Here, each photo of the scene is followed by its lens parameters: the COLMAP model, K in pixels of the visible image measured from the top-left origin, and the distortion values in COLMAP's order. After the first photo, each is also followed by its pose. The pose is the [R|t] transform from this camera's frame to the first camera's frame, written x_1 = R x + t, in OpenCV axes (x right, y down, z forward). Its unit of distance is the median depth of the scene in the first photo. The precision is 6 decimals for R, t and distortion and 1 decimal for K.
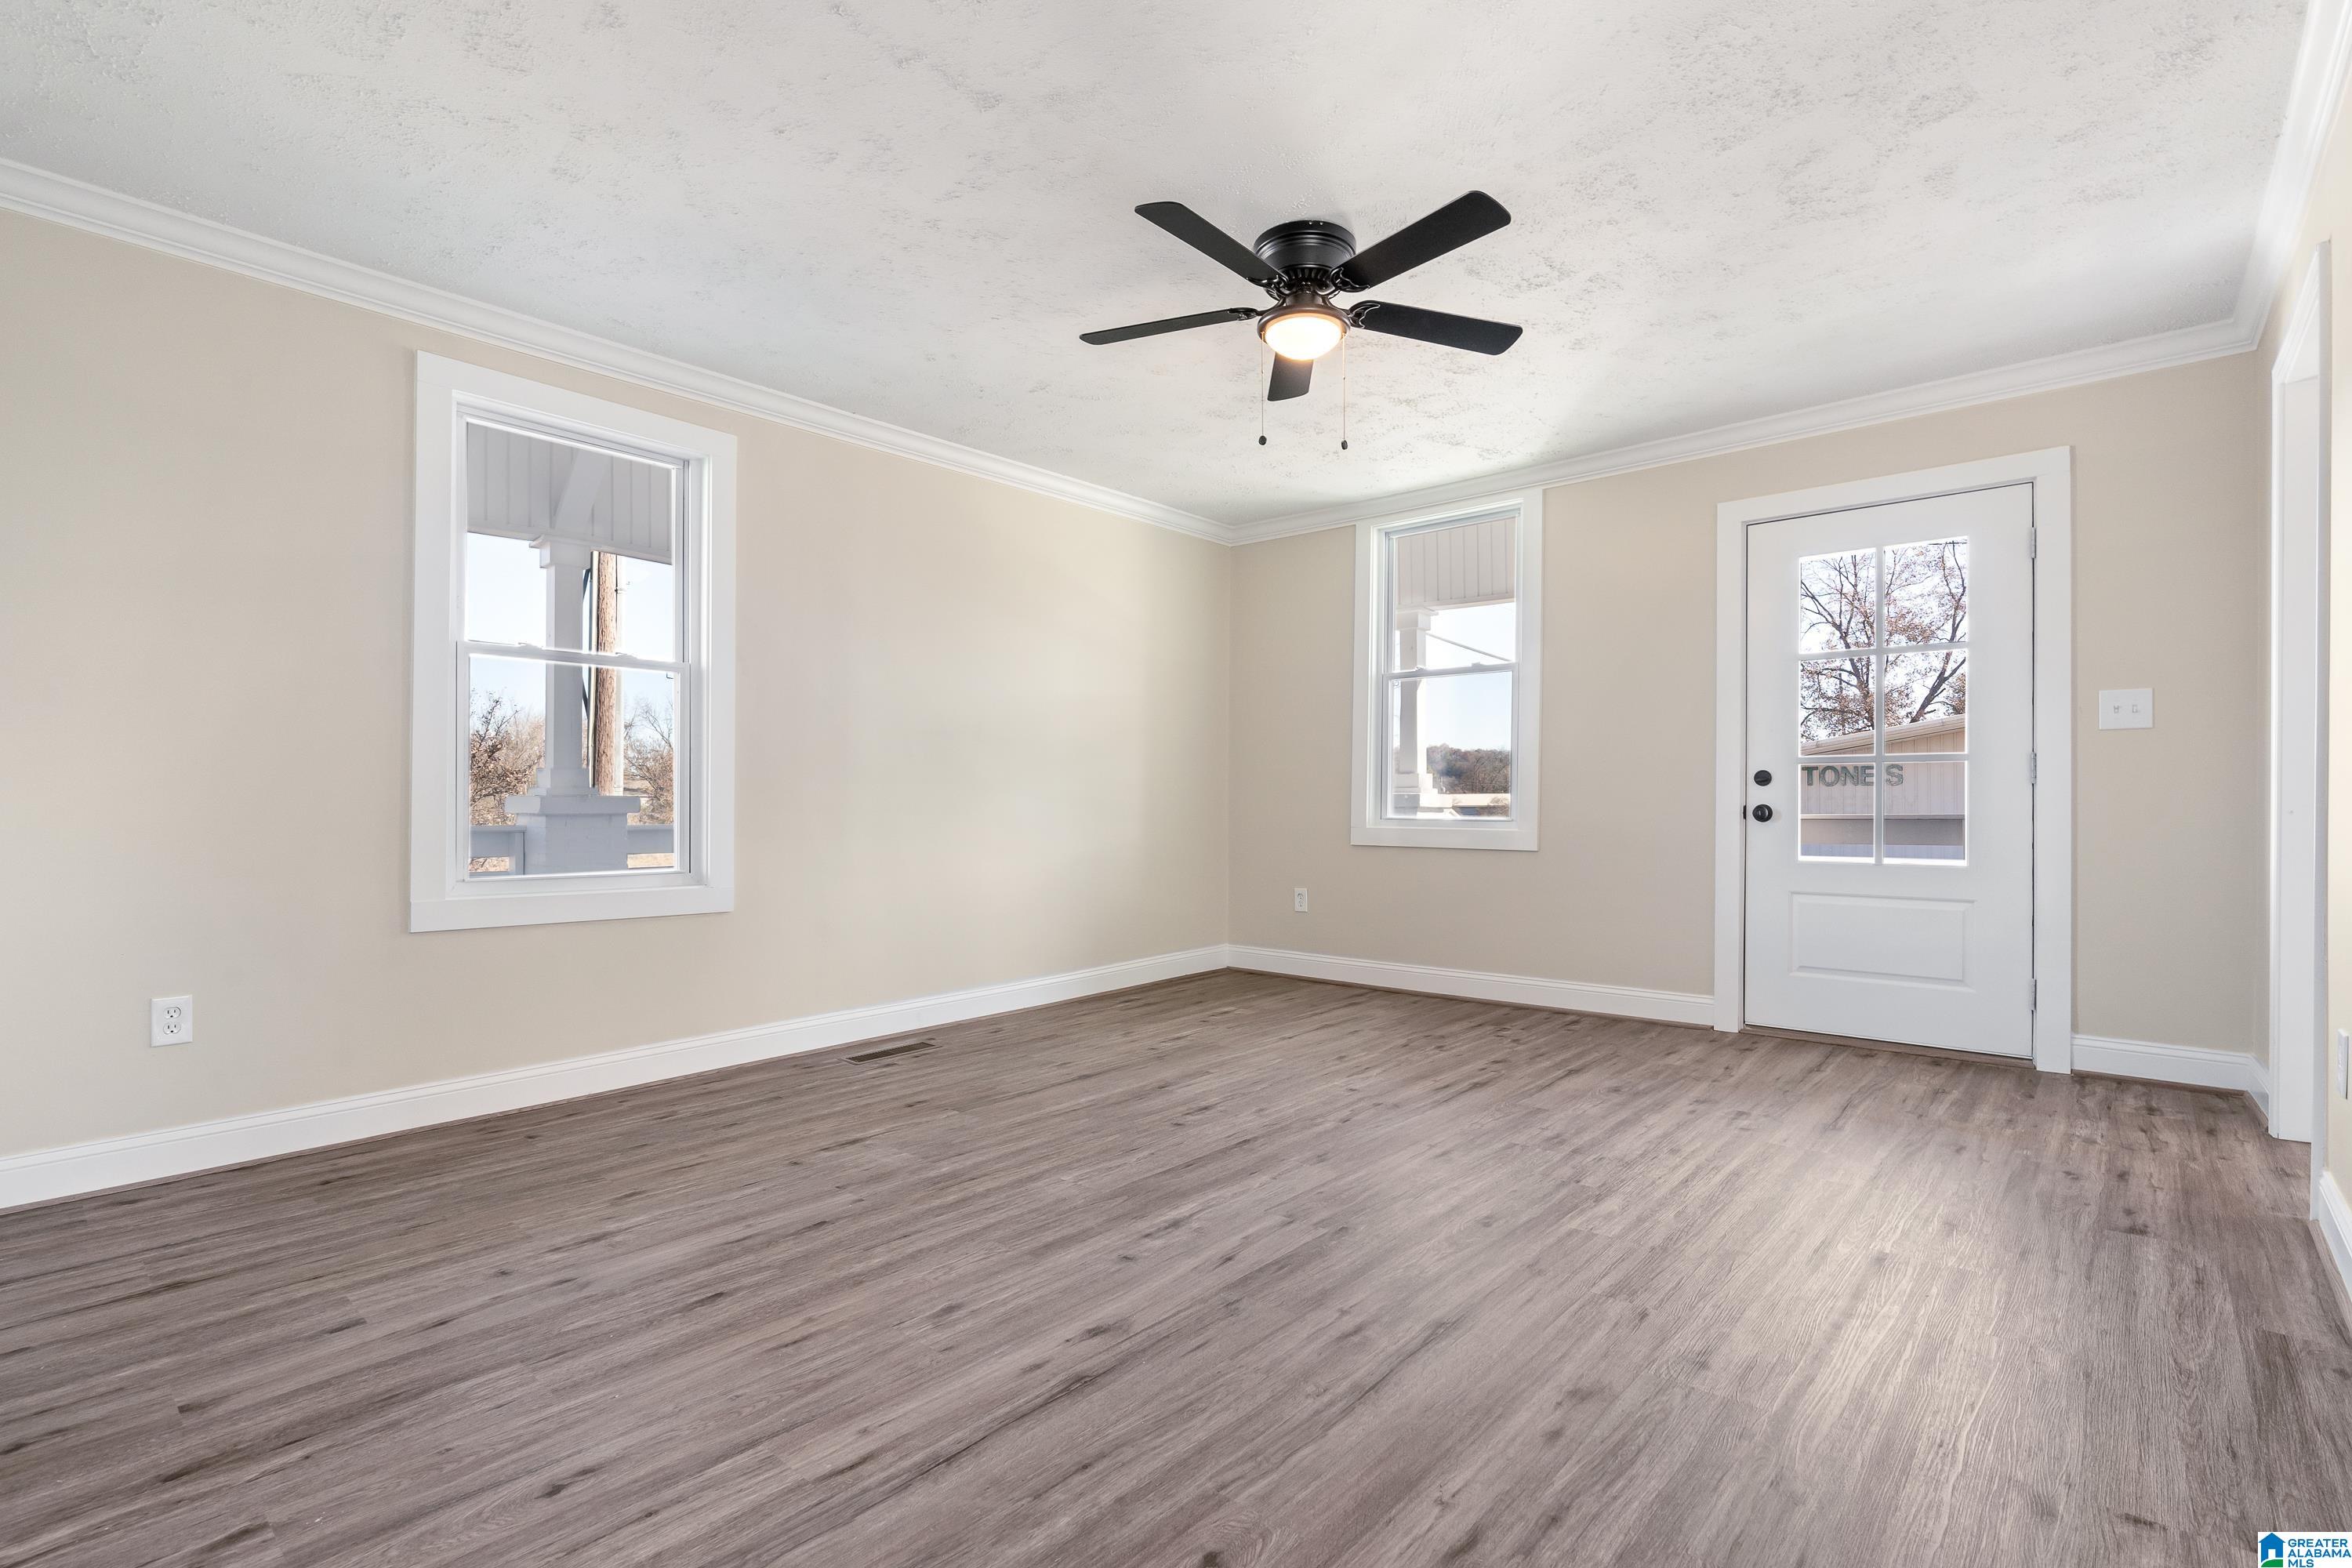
lens RADIAL K [[1071.5, 0, 1172.2], [0, 1071.5, 807.3], [0, 0, 1]] dist [-0.005232, 0.000254]
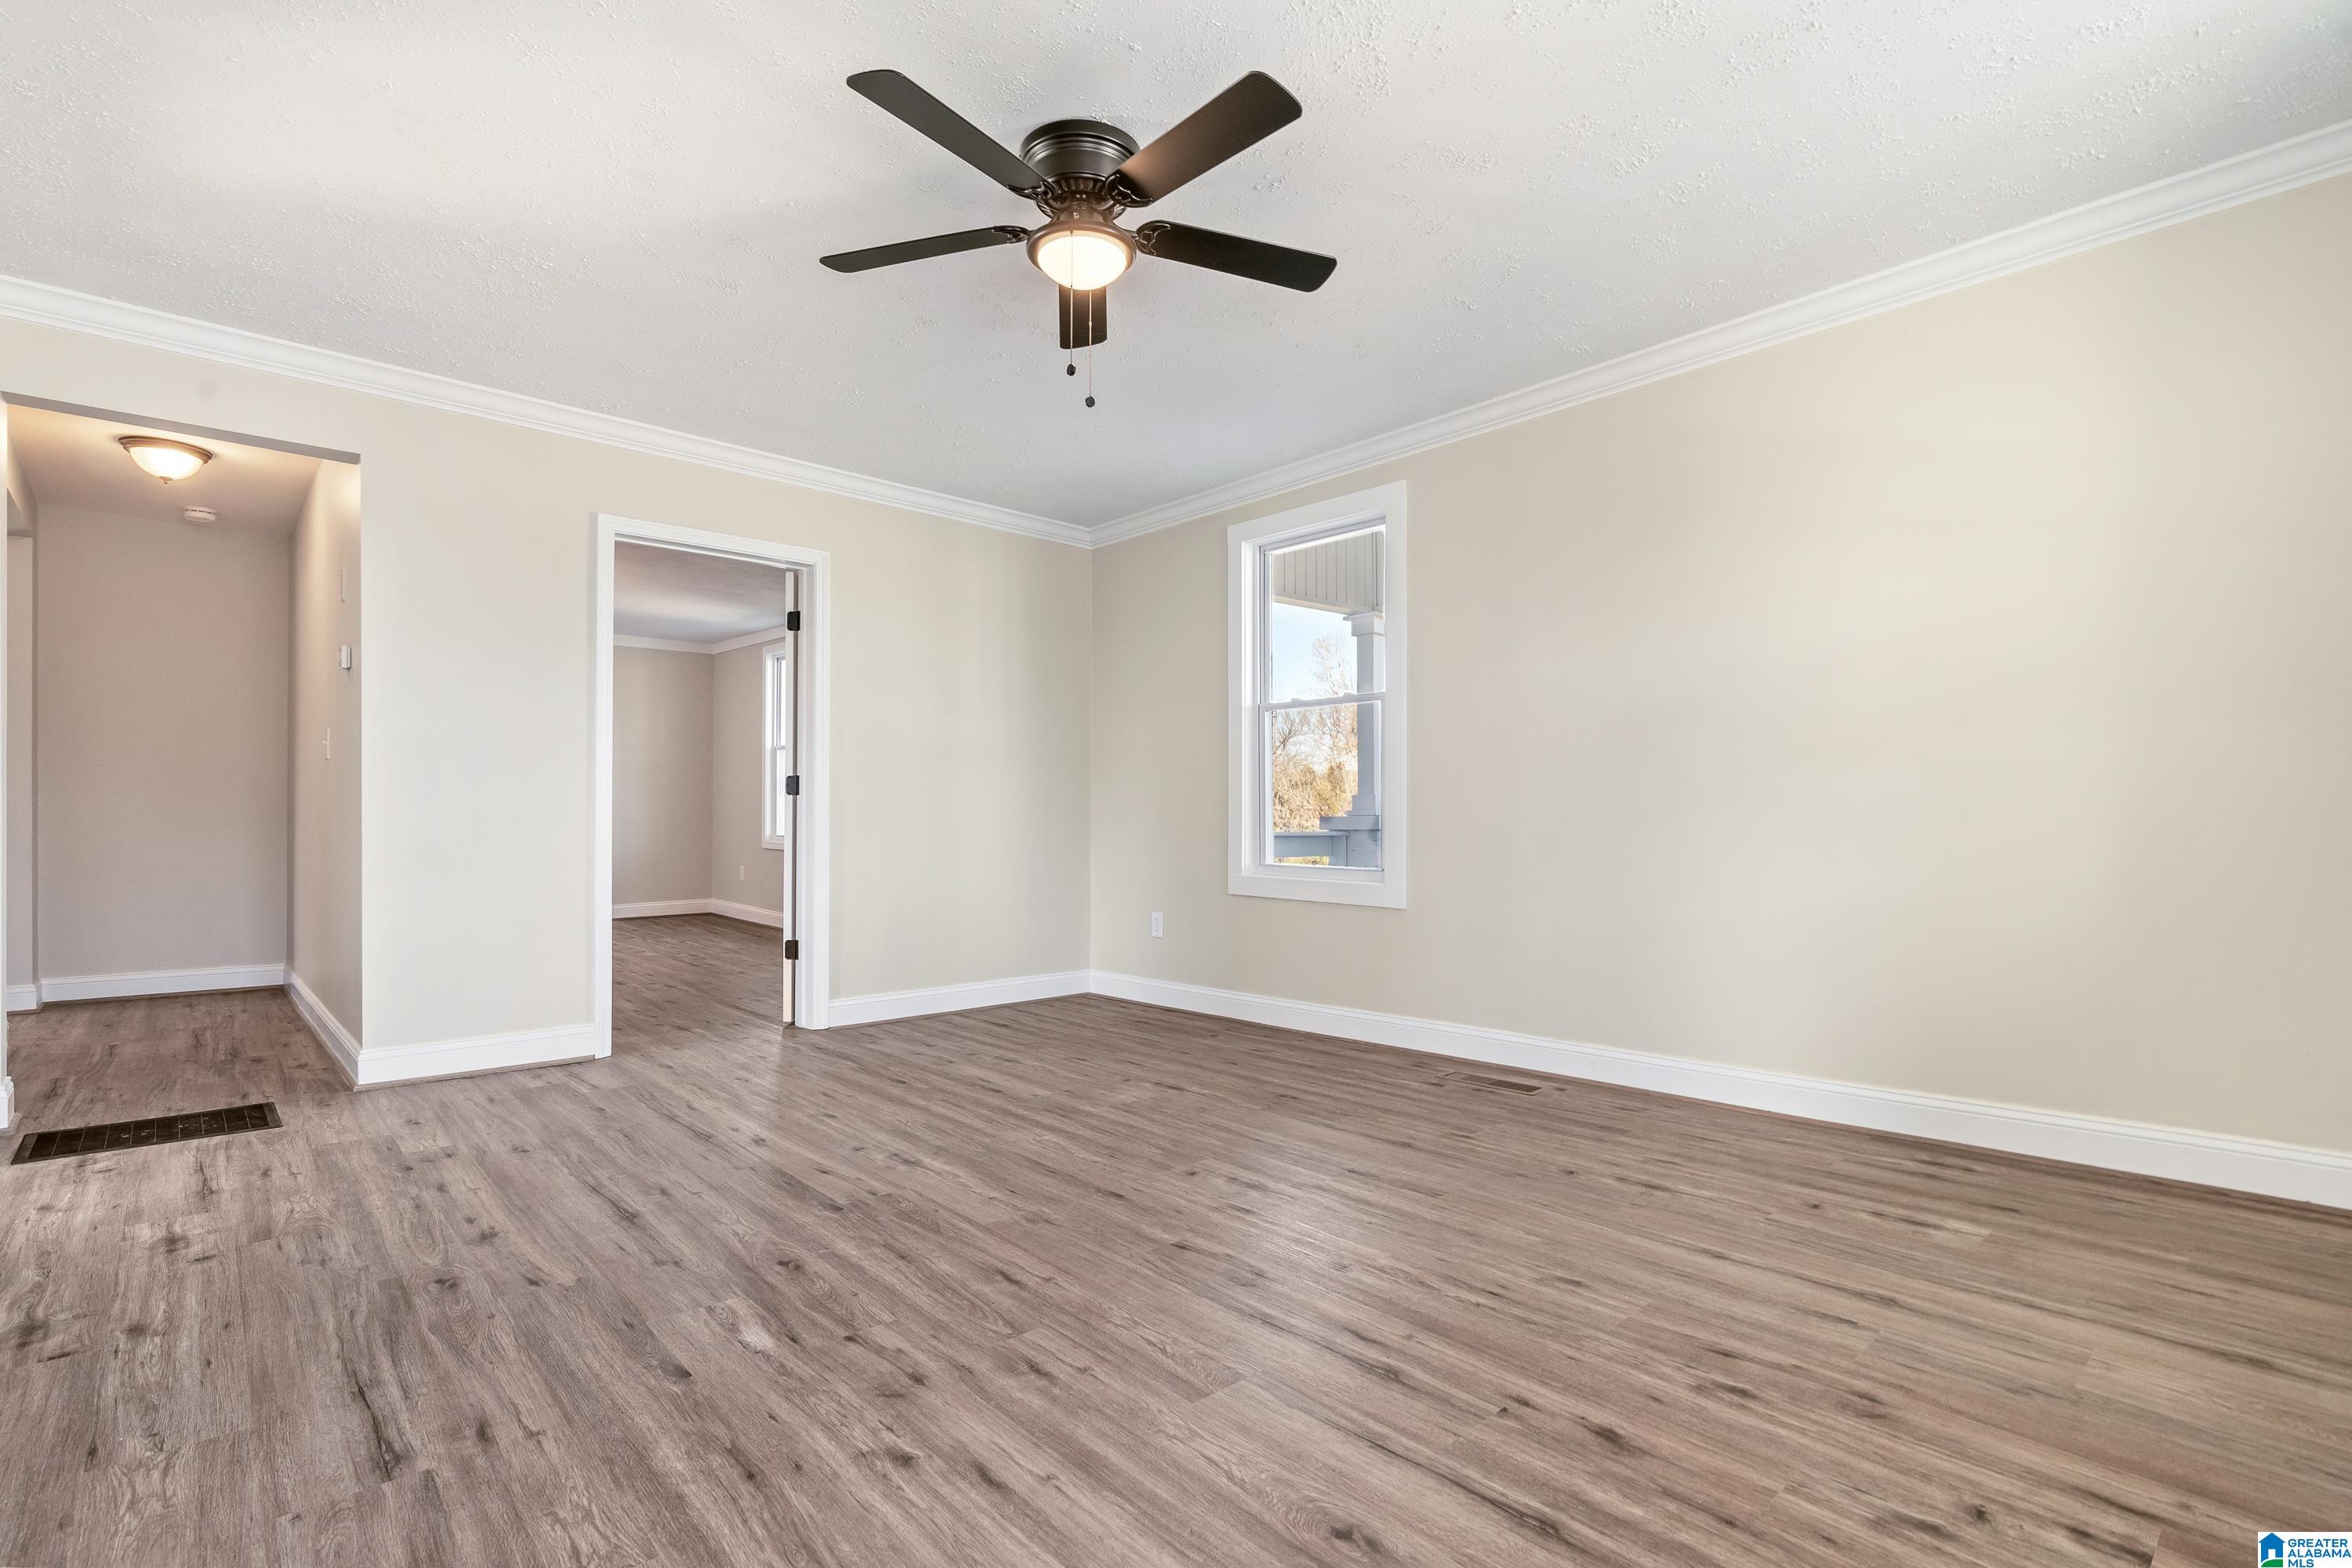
lens RADIAL K [[1098.6, 0, 1184.4], [0, 1098.6, 809.3], [0, 0, 1]] dist [-0.005950, -0.000426]
pose [[-0.099633, -0.005552, -0.995009, 0.938039], [-0.000048, 0.999984, -0.005575, 0.000680], [0.995024, -0.000508, -0.099632, 1.118677]]
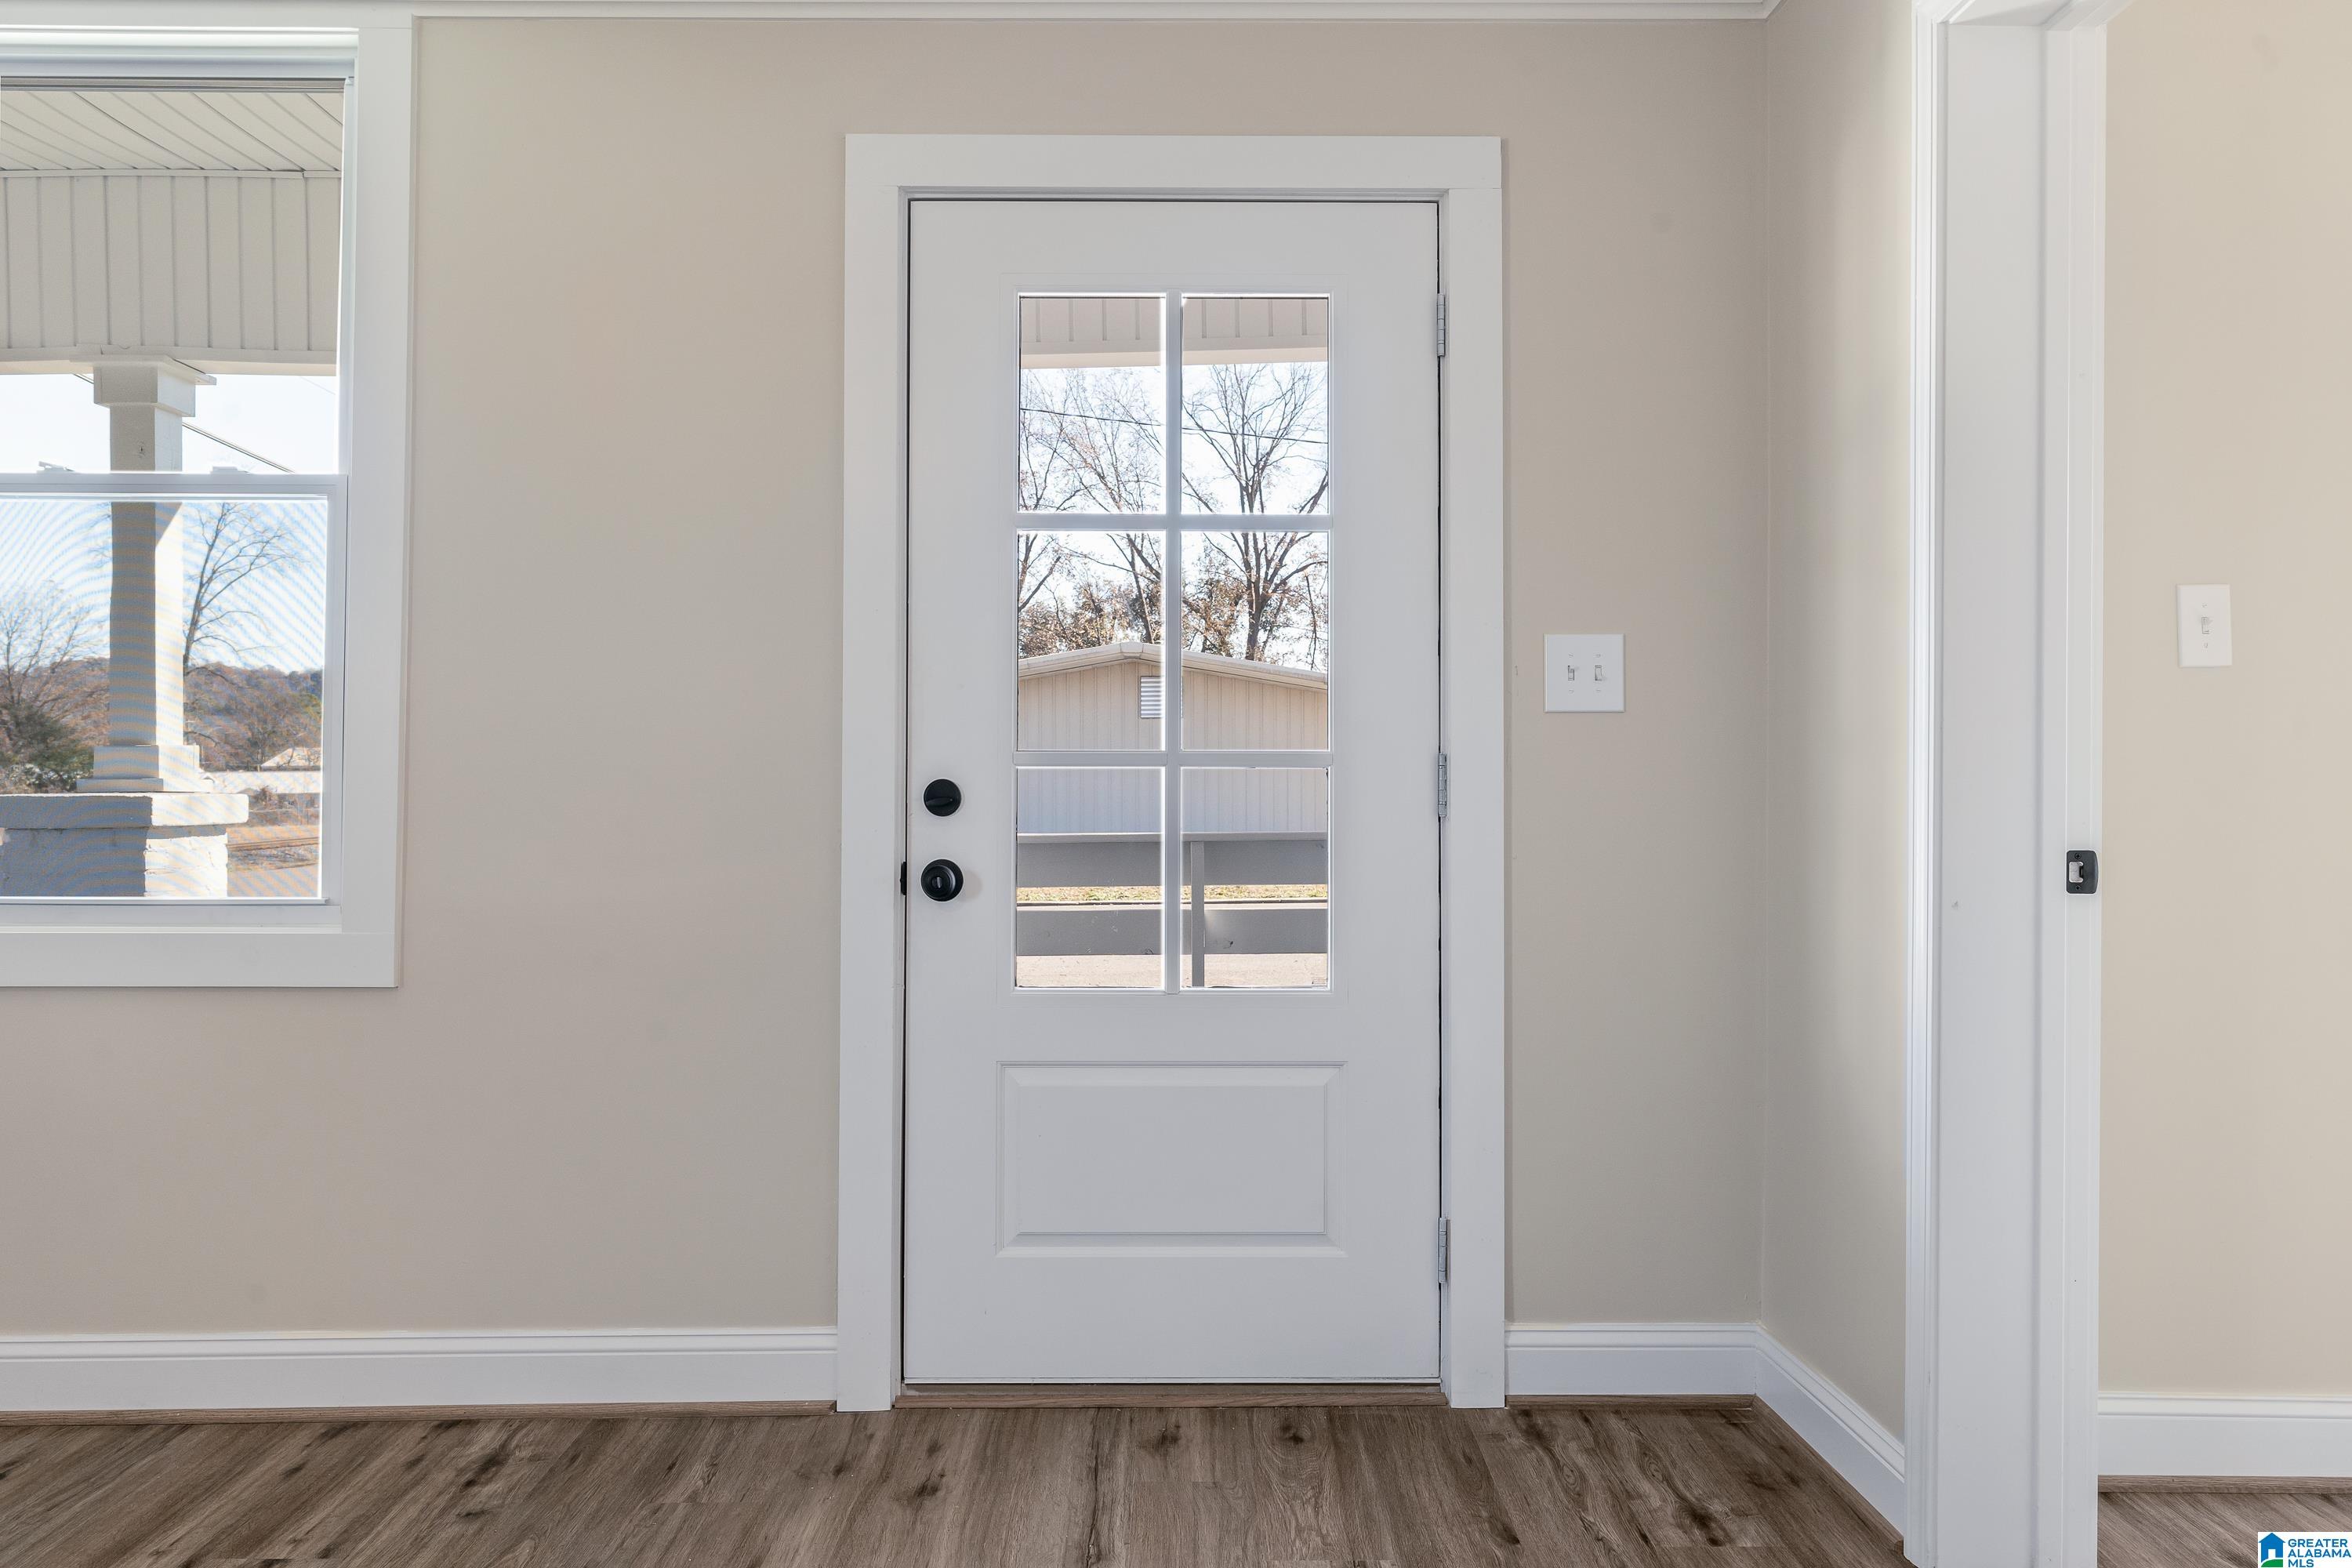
lens RADIAL K [[1703.1, 0, 1085.9], [0, 1703.1, 784.2], [0, 0, 1]] dist [-0.006555, -0.001103]
pose [[0.754072, -0.000943, 0.656791, 0.212409], [0.000013, 0.999999, 0.001421, -0.047308], [-0.656791, -0.001063, 0.754072, 0.636579]]
